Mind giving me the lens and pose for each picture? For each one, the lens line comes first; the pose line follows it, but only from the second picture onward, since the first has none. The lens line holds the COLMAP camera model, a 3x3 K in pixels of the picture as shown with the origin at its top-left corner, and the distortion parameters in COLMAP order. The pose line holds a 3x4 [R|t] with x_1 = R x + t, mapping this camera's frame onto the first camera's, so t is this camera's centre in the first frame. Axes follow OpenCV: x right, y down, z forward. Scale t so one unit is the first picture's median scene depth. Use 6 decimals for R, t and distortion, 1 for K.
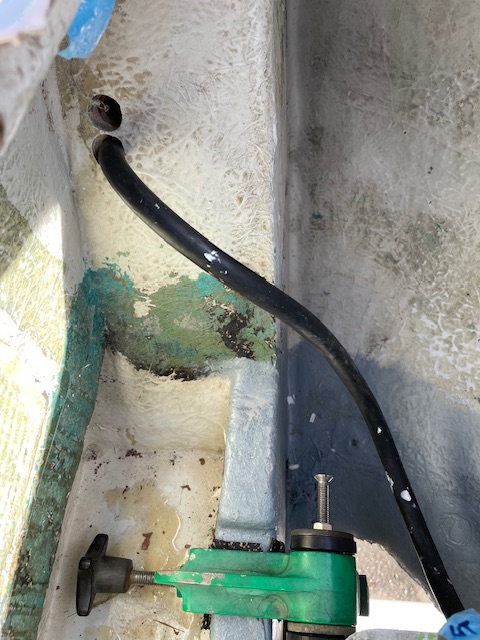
lens RADIAL K [[489.3, 0, 240.0], [0, 489.3, 320.0], [0, 0, 1]] dist [0.062505, -0.137188]
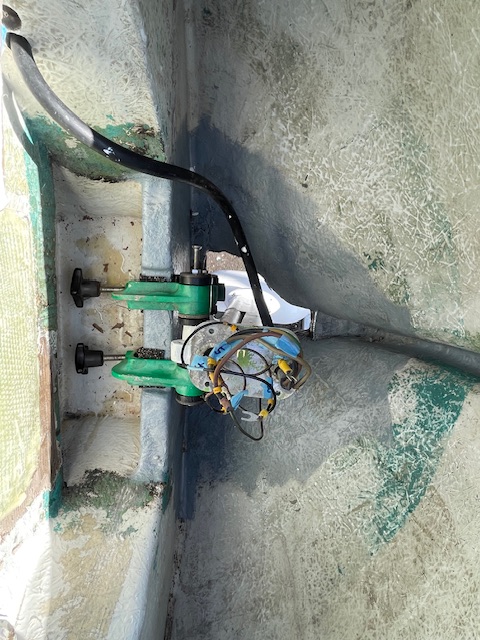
lens RADIAL K [[390.1, 0, 240.0], [0, 390.1, 320.0], [0, 0, 1]] dist [-0.001663, -0.001731]
pose [[0.992043, -0.051580, 0.114851, 0.110828], [-0.034939, 0.763608, 0.644734, -0.310047], [-0.120957, -0.643617, 0.755729, -0.222224]]
